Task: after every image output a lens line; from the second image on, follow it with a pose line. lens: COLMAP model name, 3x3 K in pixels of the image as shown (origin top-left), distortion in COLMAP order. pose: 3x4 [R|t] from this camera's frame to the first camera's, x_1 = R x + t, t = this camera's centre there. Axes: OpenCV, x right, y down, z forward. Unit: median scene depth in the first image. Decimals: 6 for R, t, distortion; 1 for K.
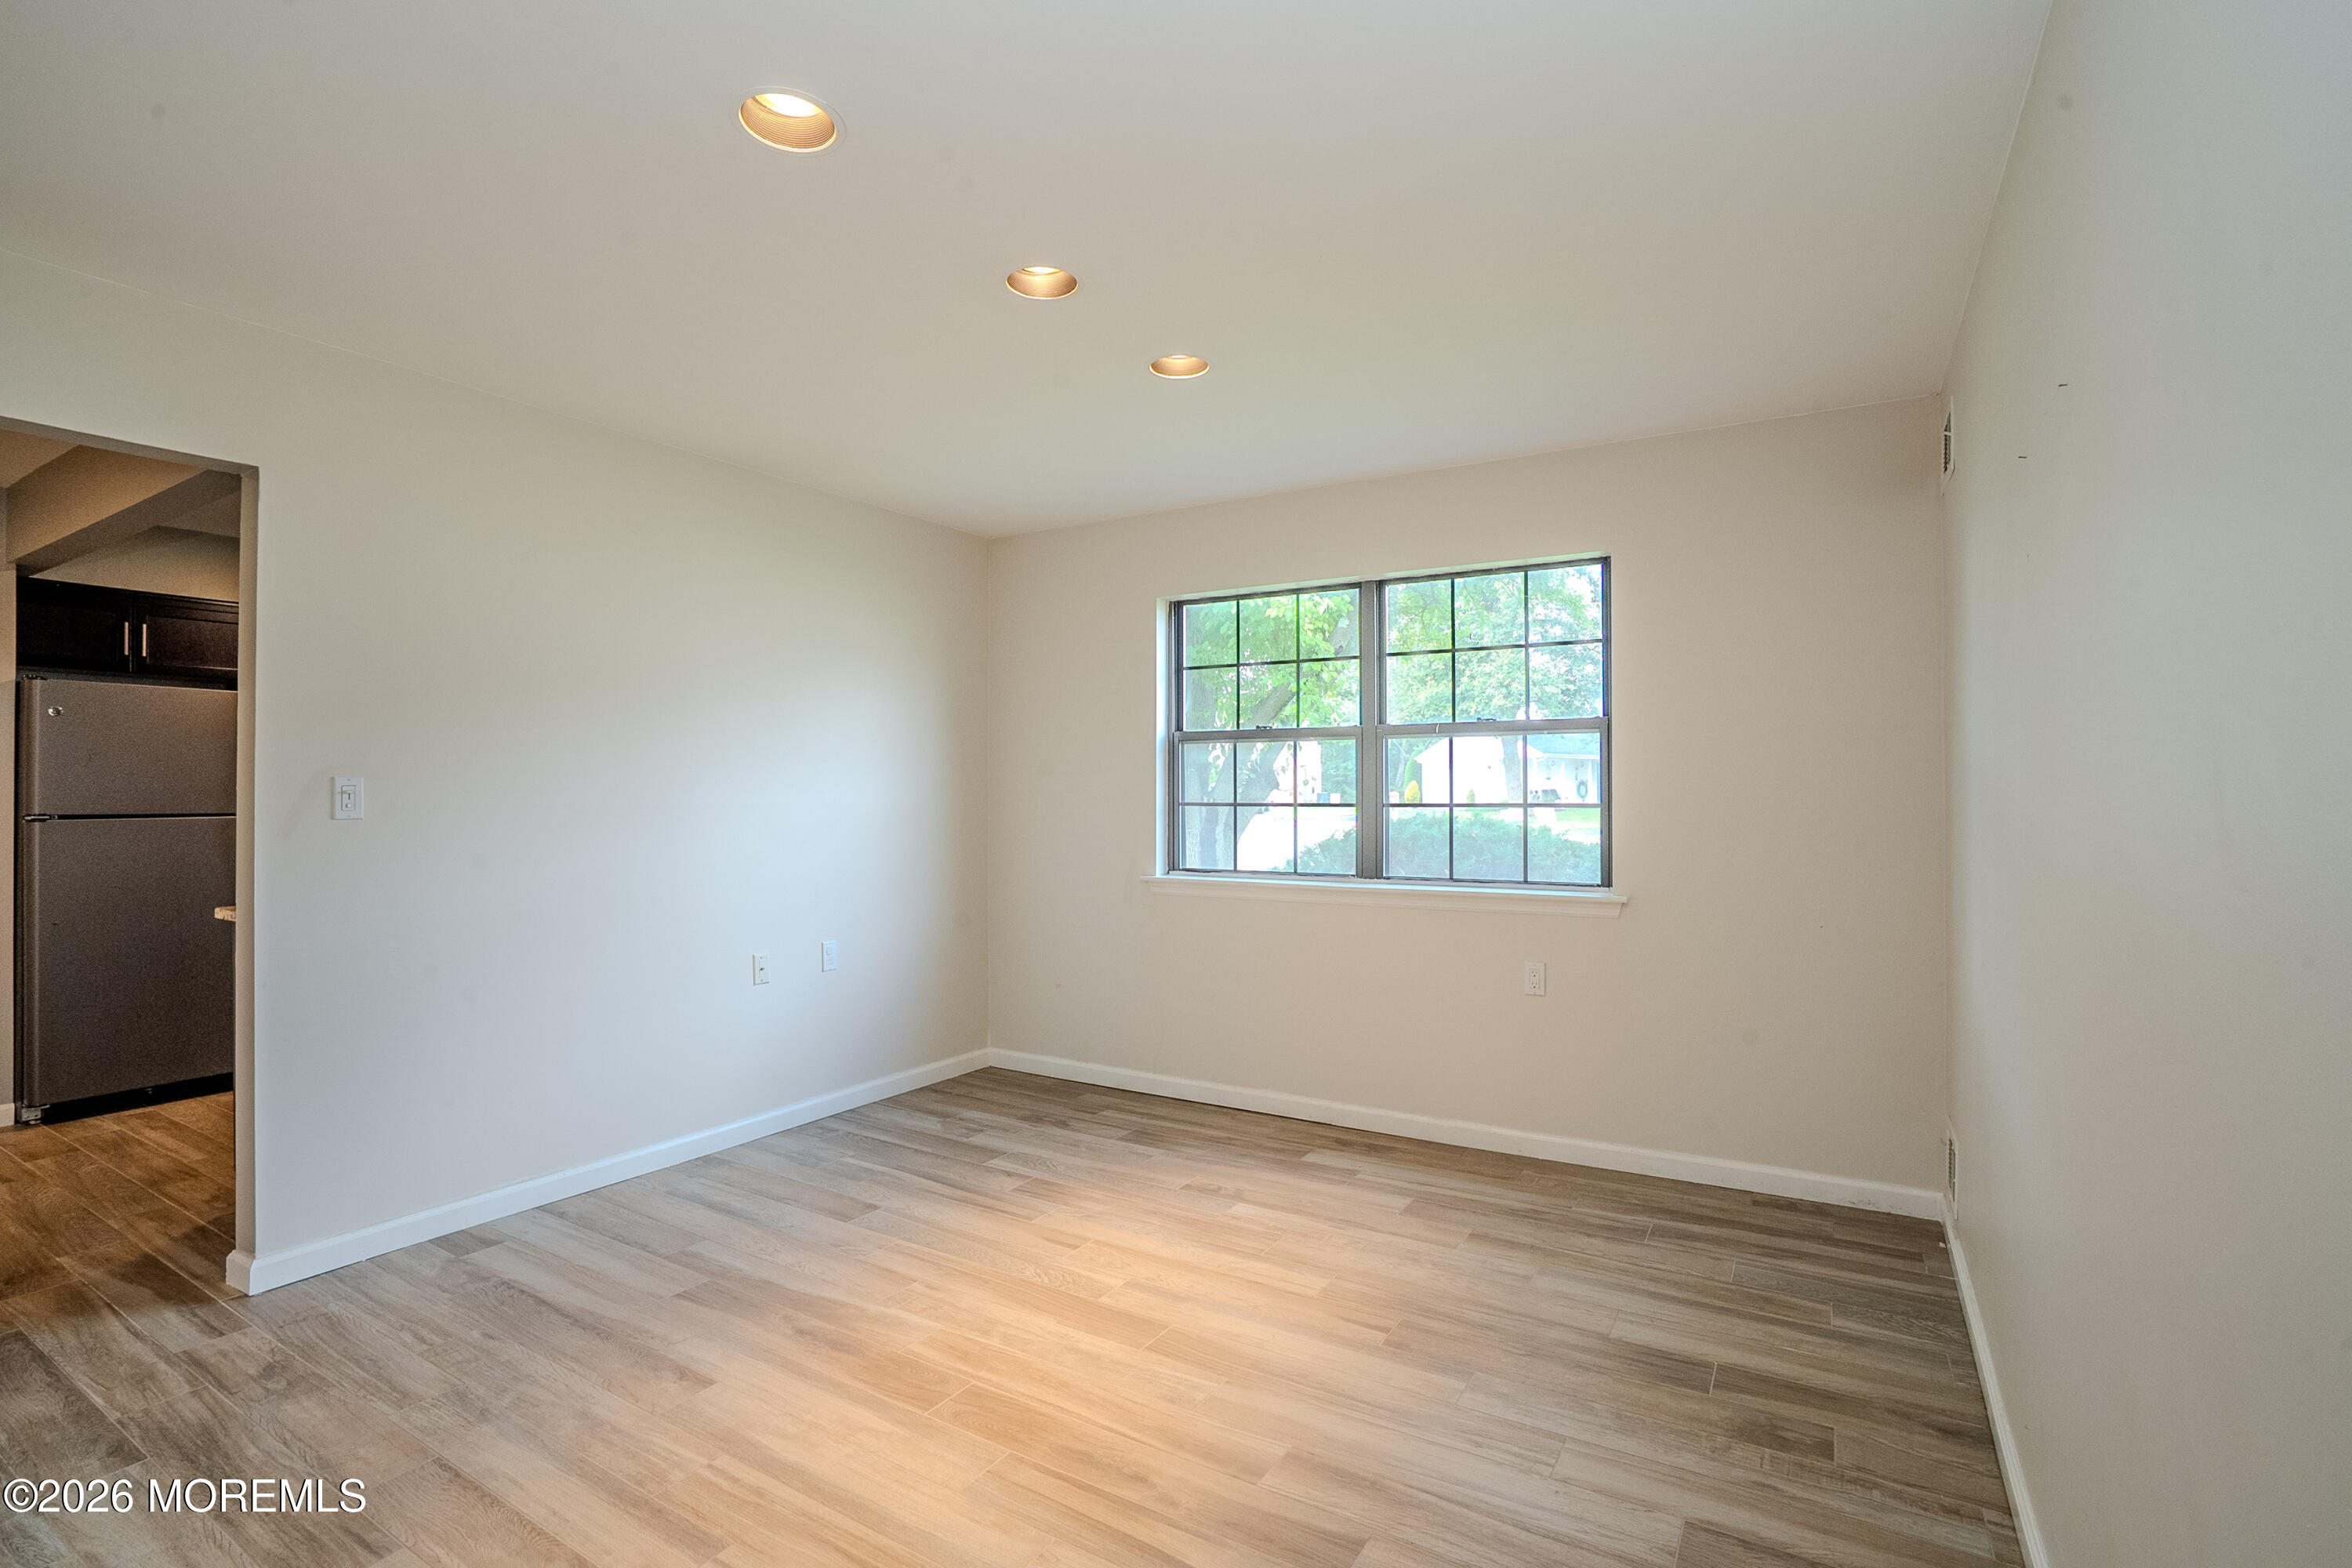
lens RADIAL K [[1076.2, 0, 1188.5], [0, 1076.2, 770.1], [0, 0, 1]] dist [-0.051146, 0.016673]
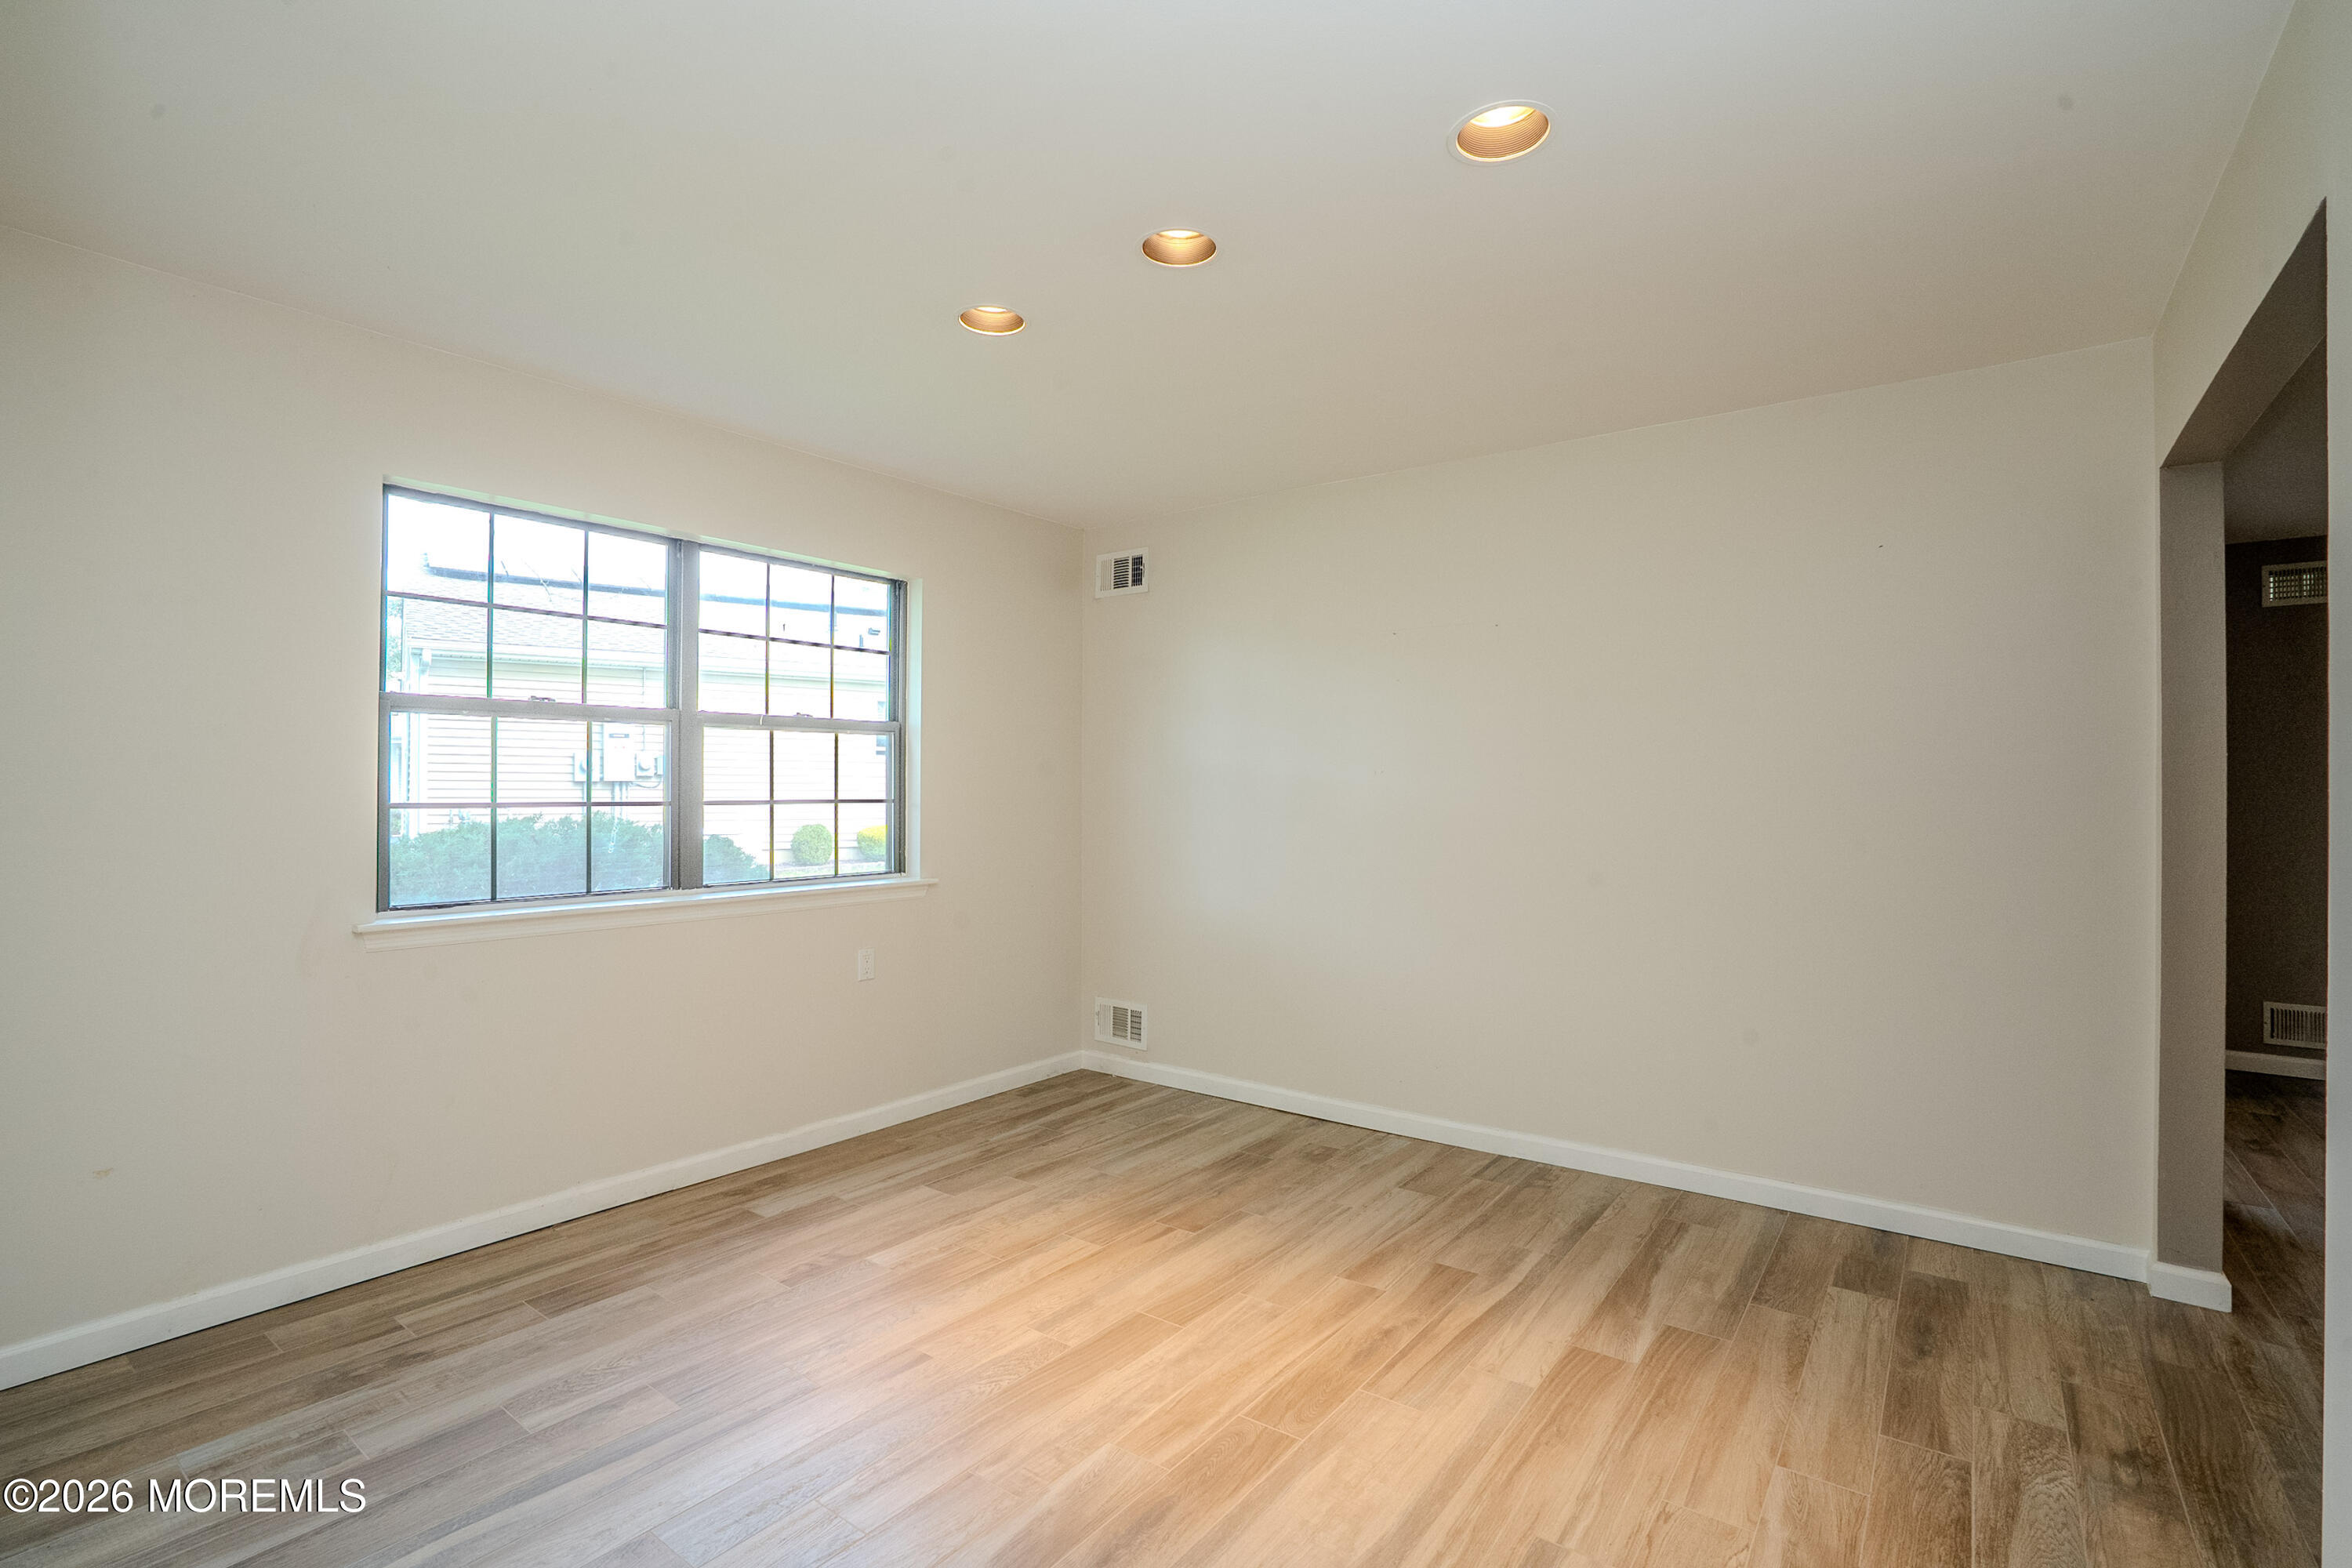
lens RADIAL K [[1076.2, 0, 1162.1], [0, 1076.2, 782.2], [0, 0, 1]] dist [-0.051146, 0.016673]
pose [[0.110239, 0.011039, 0.993844, -0.827683], [-0.024697, 0.999660, -0.008365, 0.018820], [-0.993598, -0.023623, 0.110474, 0.703137]]
